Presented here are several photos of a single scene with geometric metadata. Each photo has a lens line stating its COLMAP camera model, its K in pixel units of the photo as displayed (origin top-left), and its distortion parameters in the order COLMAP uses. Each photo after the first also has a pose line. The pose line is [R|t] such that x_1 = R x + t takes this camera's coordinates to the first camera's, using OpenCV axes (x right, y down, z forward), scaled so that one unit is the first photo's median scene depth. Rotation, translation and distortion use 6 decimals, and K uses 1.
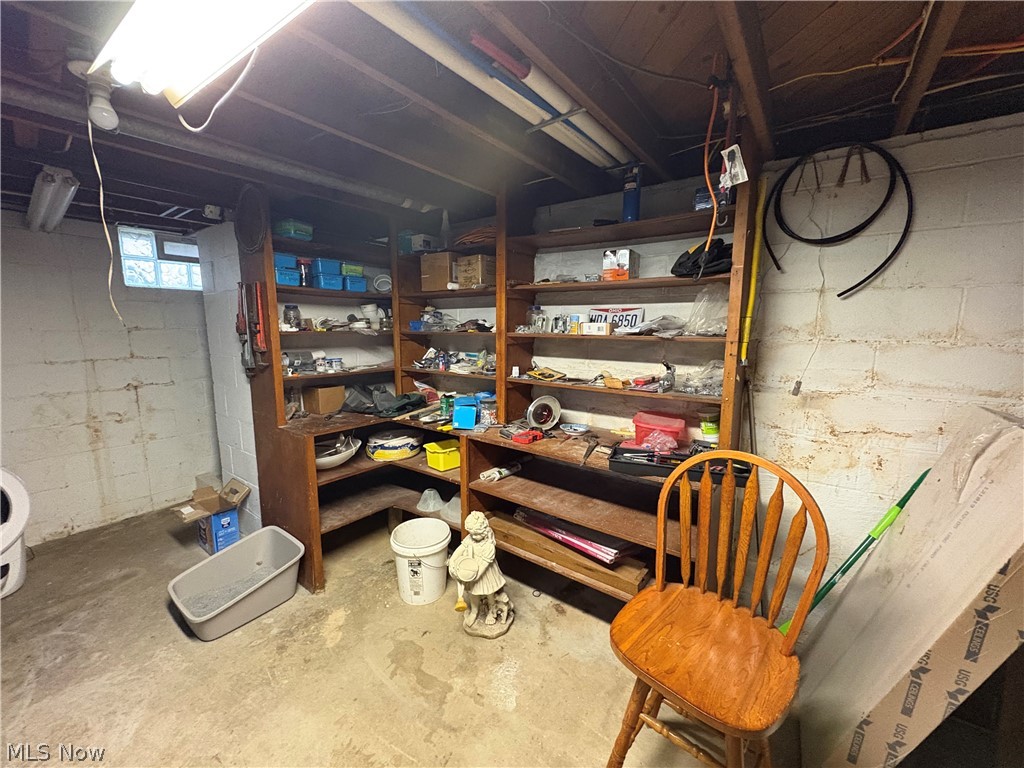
lens RADIAL K [[407.3, 0, 509.8], [0, 407.3, 380.3], [0, 0, 1]] dist [0.001008, 0.000053]
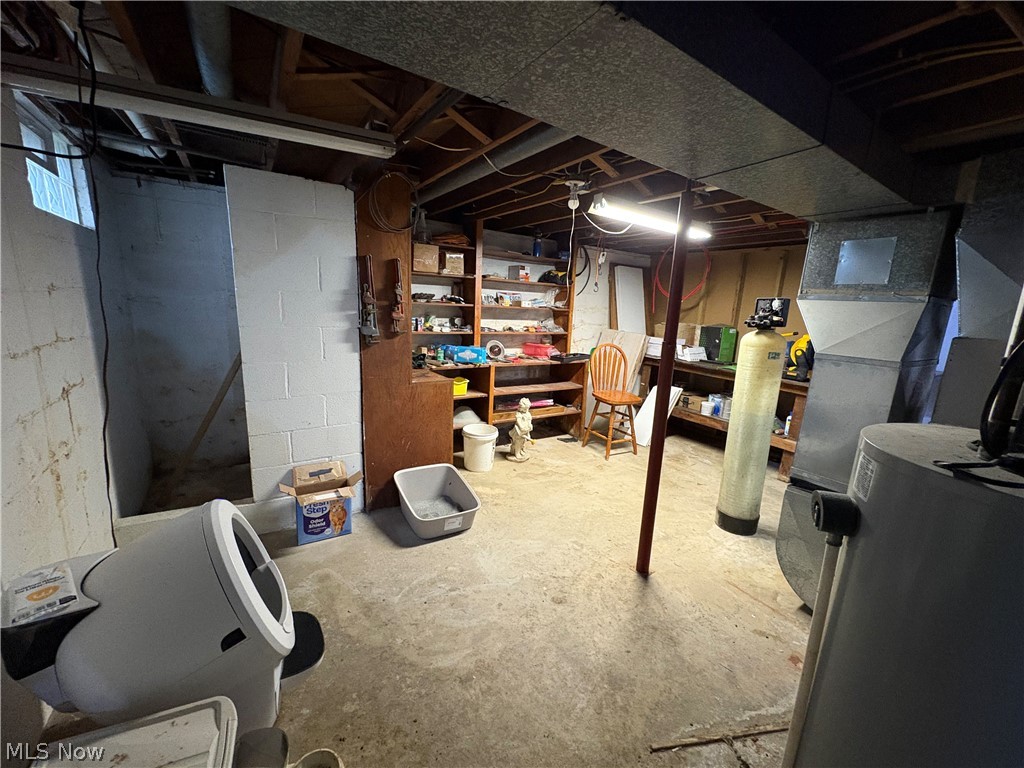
lens RADIAL K [[407.3, 0, 510.3], [0, 407.3, 383.0], [0, 0, 1]] dist [0.001008, 0.000053]
pose [[0.348482, -0.172308, 0.921341, -1.971668], [0.077837, 0.984882, 0.154751, -0.064671], [-0.934078, 0.017786, 0.356626, 0.367783]]
